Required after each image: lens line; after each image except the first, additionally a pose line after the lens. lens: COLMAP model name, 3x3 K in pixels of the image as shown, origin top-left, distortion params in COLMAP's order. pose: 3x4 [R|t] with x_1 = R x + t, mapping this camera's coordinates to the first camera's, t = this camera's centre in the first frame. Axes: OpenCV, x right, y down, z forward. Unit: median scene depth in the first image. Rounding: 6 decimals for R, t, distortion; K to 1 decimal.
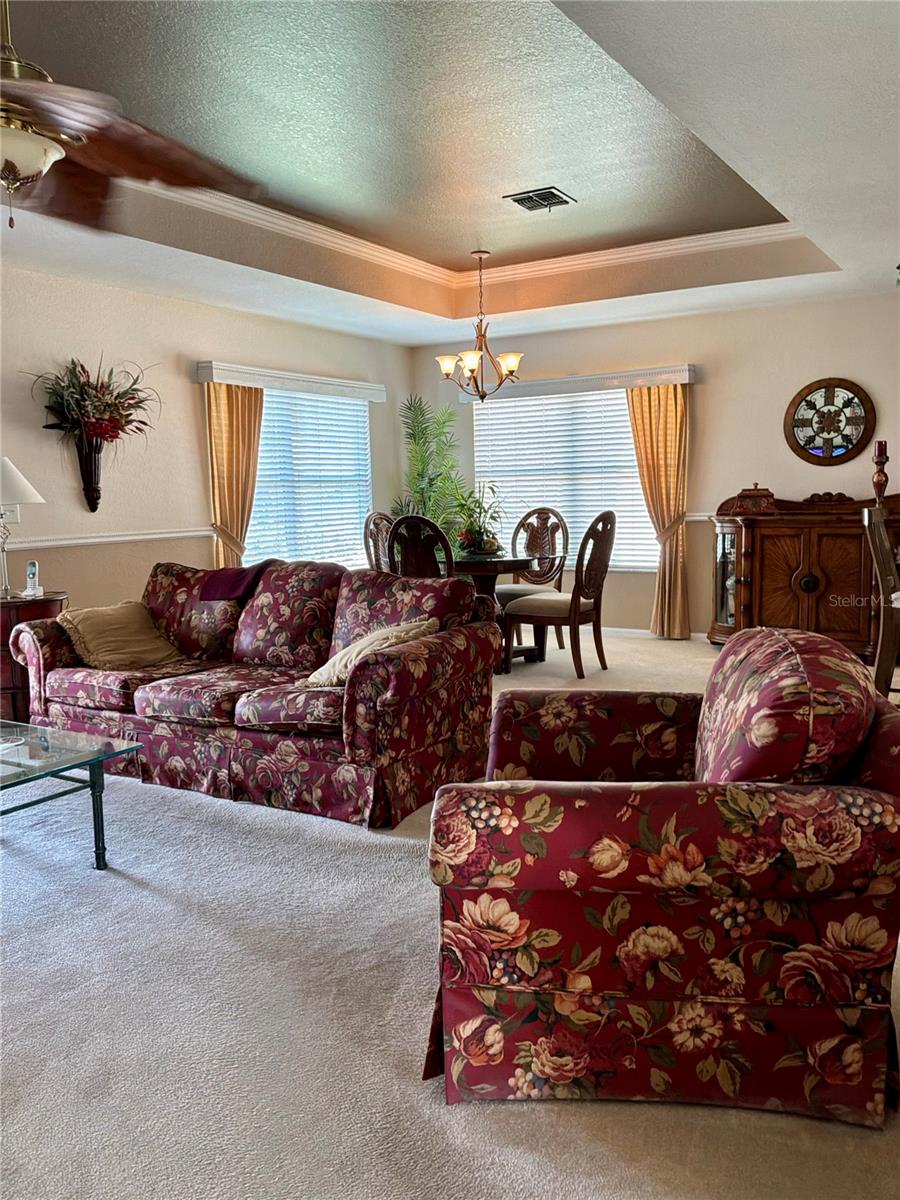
lens RADIAL K [[1000.7, 0, 419.6], [0, 1000.7, 598.5], [0, 0, 1]] dist [0.088199, -0.184112]
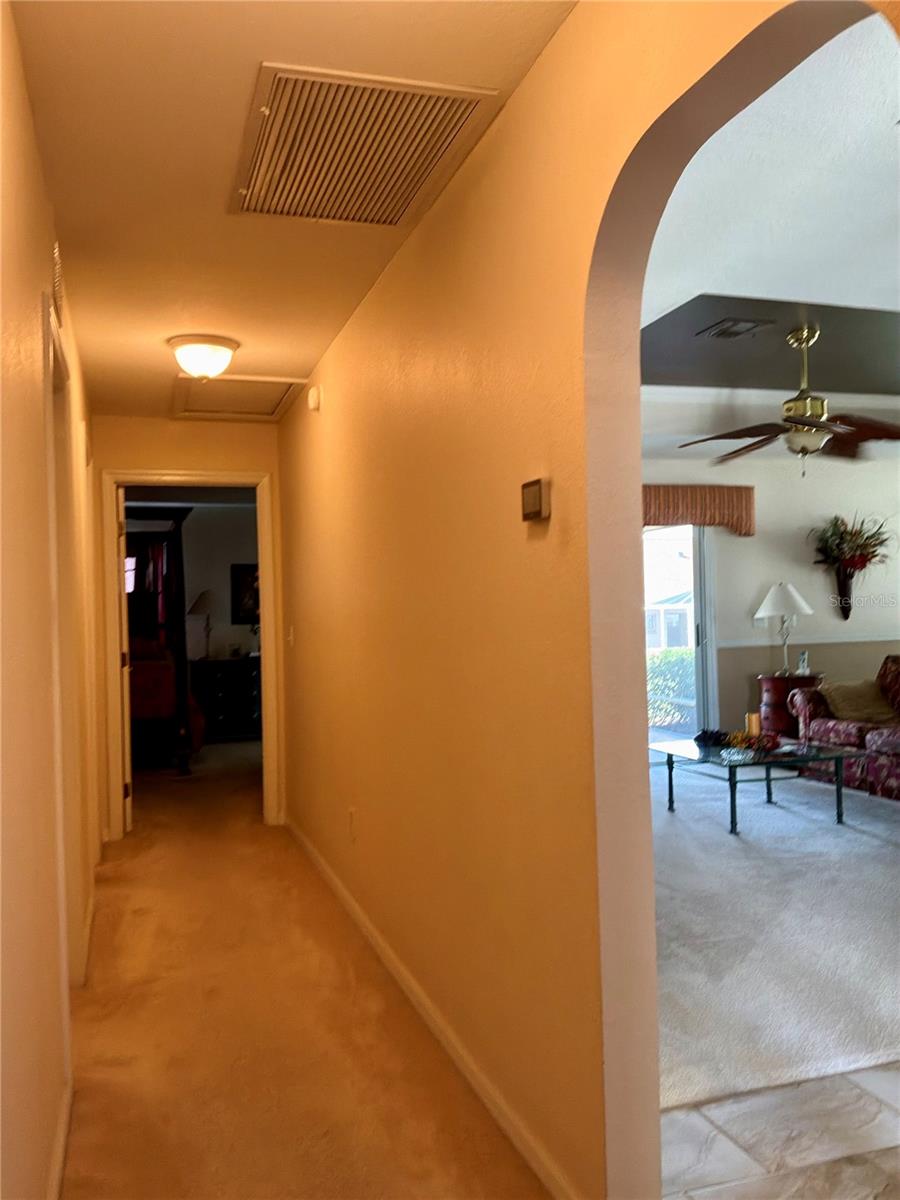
lens RADIAL K [[1000.7, 0, 419.6], [0, 1000.7, 598.5], [0, 0, 1]] dist [0.088199, -0.184112]
pose [[0.749939, 0.000261, -0.661507, 0.216534], [-0.063838, 0.995361, -0.071979, 0.034476], [0.658419, 0.096209, 0.746477, -0.598222]]
